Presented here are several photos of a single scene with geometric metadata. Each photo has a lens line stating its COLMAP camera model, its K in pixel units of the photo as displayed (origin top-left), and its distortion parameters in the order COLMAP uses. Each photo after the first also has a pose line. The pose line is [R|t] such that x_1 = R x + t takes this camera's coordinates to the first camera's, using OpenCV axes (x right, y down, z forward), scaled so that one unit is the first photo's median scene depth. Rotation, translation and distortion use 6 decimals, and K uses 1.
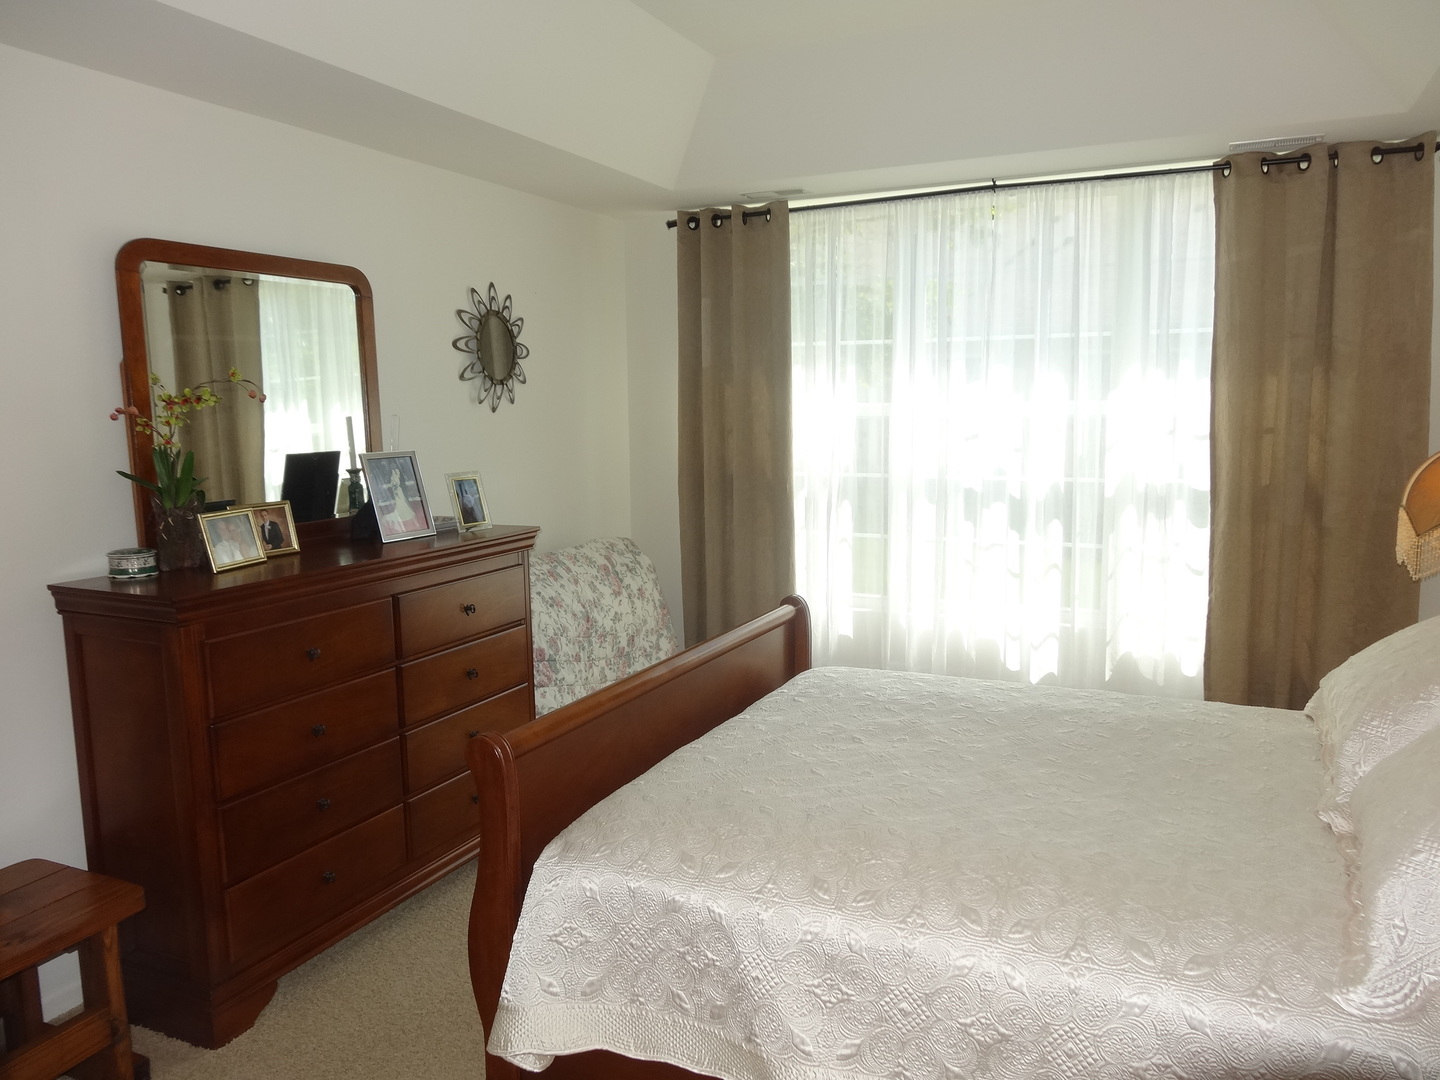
lens RADIAL K [[1051.3, 0, 735.2], [0, 1051.3, 543.6], [0, 0, 1]] dist [0.002236, 0.004199]
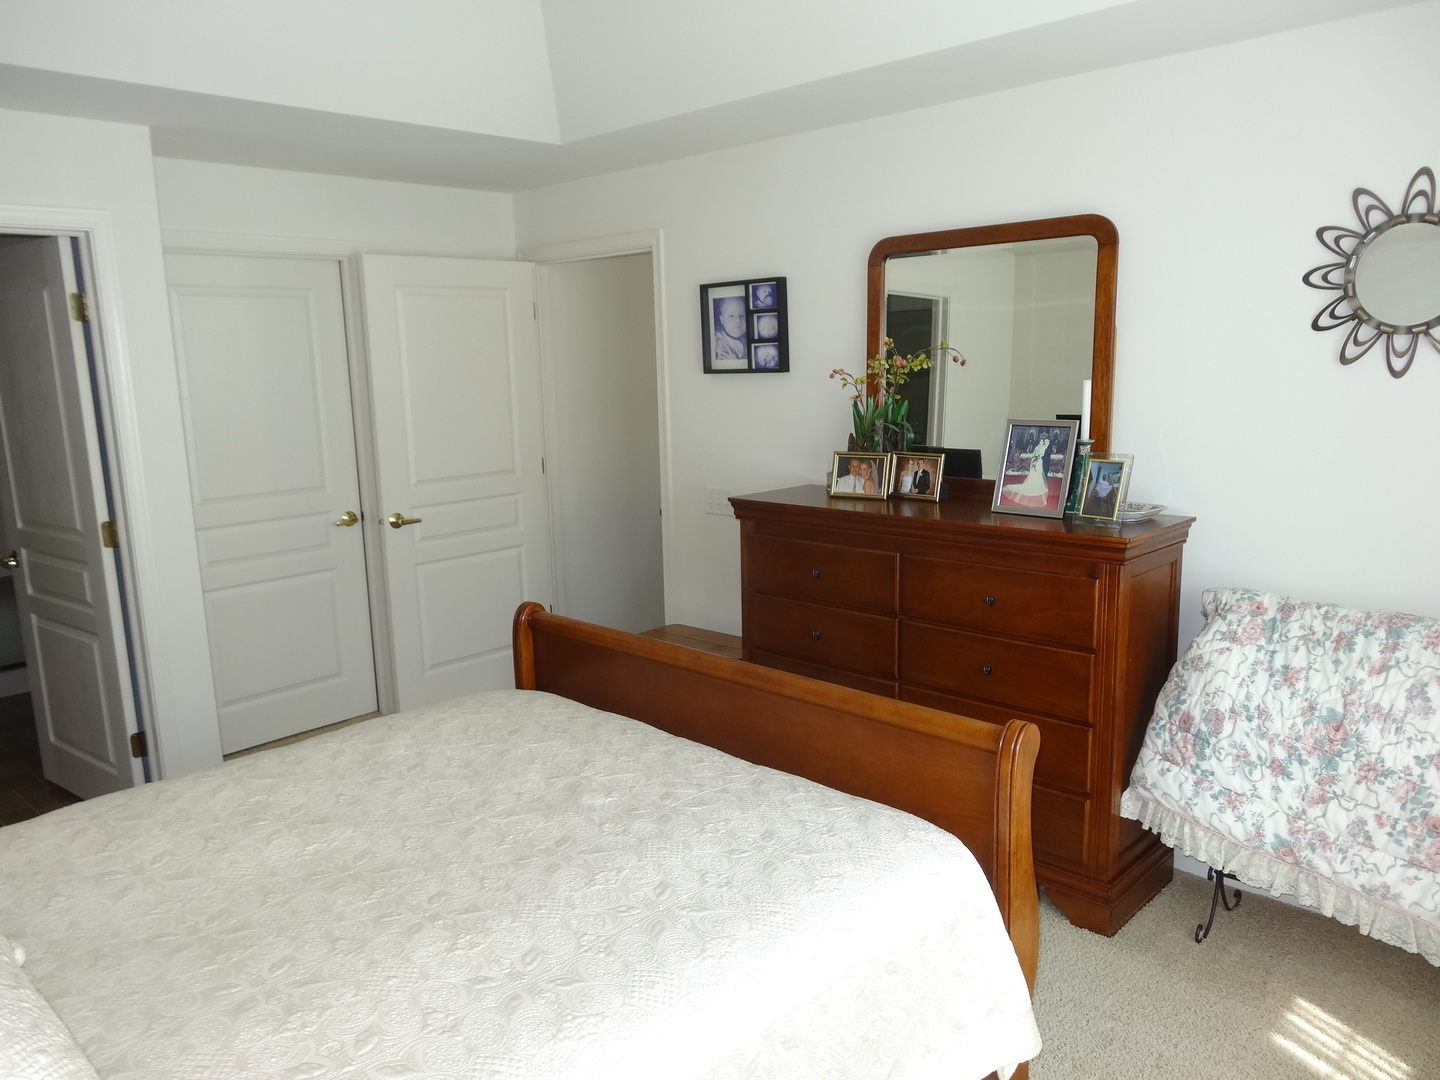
lens RADIAL K [[1063.9, 0, 718.0], [0, 1063.9, 544.0], [0, 0, 1]] dist [-0.005591, 0.006428]
pose [[-0.323121, 0.194198, -0.926218, 0.544991], [-0.094417, 0.967220, 0.235733, -0.146939], [0.941636, 0.163621, -0.294194, 0.858051]]
